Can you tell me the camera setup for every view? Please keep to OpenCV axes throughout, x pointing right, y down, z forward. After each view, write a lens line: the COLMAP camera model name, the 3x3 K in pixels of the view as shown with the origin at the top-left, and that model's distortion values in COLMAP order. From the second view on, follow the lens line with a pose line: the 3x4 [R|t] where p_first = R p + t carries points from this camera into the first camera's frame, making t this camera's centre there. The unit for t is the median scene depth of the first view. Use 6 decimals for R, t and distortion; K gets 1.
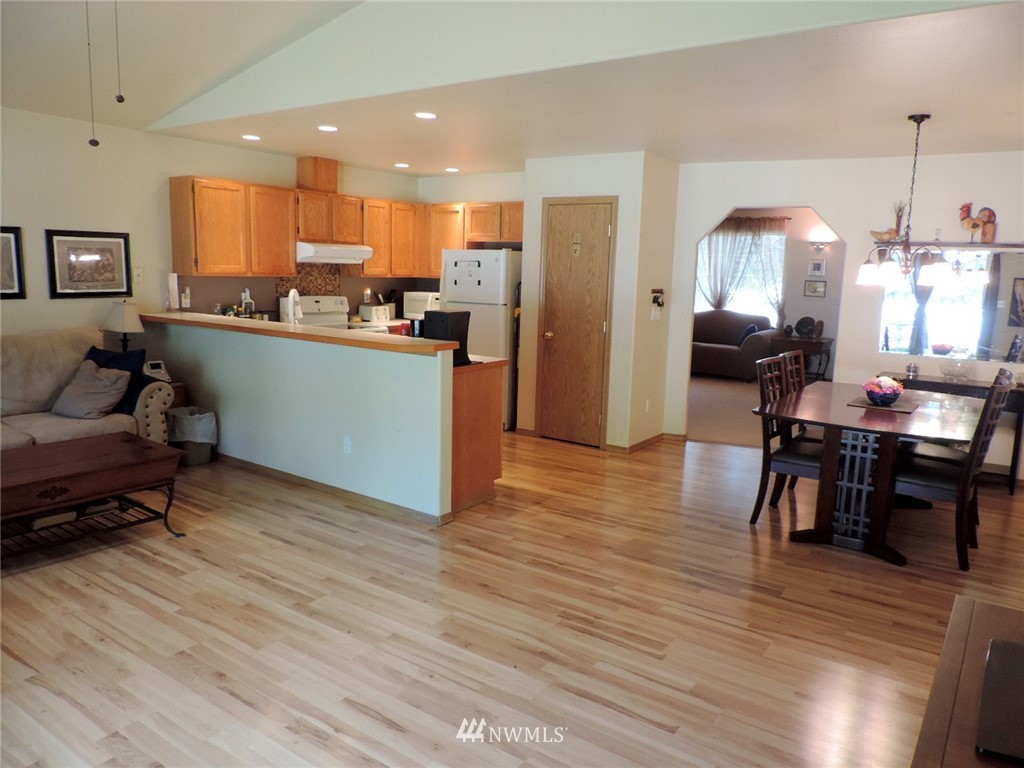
lens RADIAL K [[736.2, 0, 515.5], [0, 736.2, 384.7], [0, 0, 1]] dist [-0.014608, -0.001733]
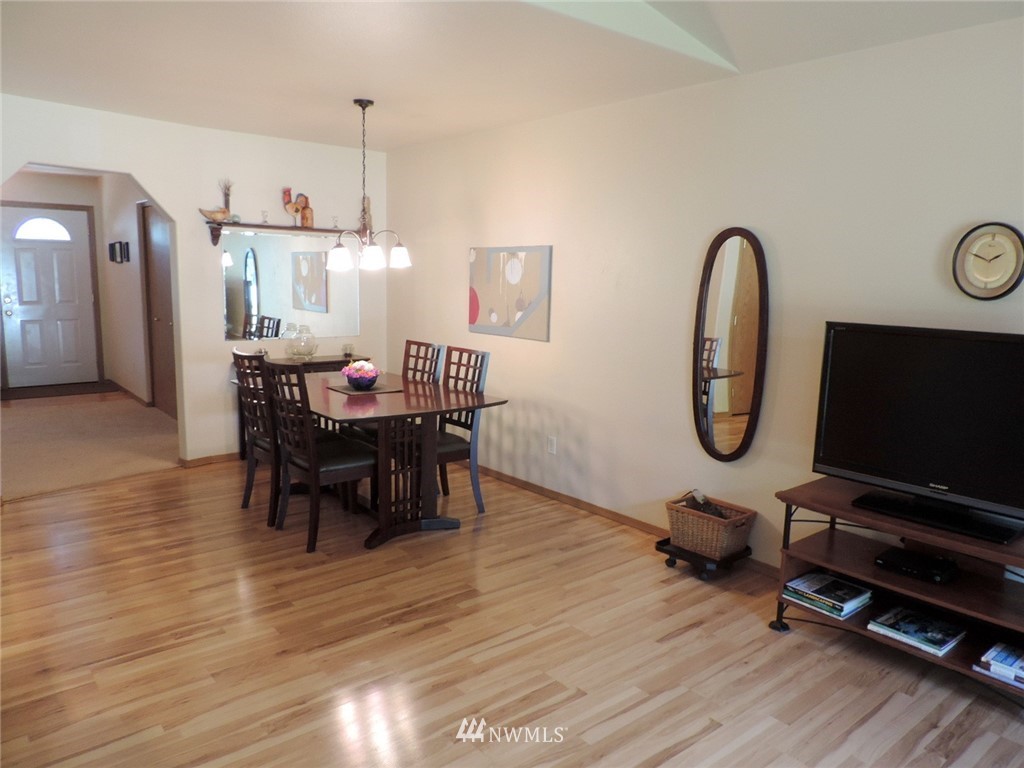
lens RADIAL K [[736.2, 0, 517.1], [0, 736.2, 385.9], [0, 0, 1]] dist [-0.014608, -0.001733]
pose [[0.256199, -0.168080, 0.951899, -0.452992], [0.140089, 0.980826, 0.135483, -0.094066], [-0.956419, 0.098640, 0.274833, 0.589348]]
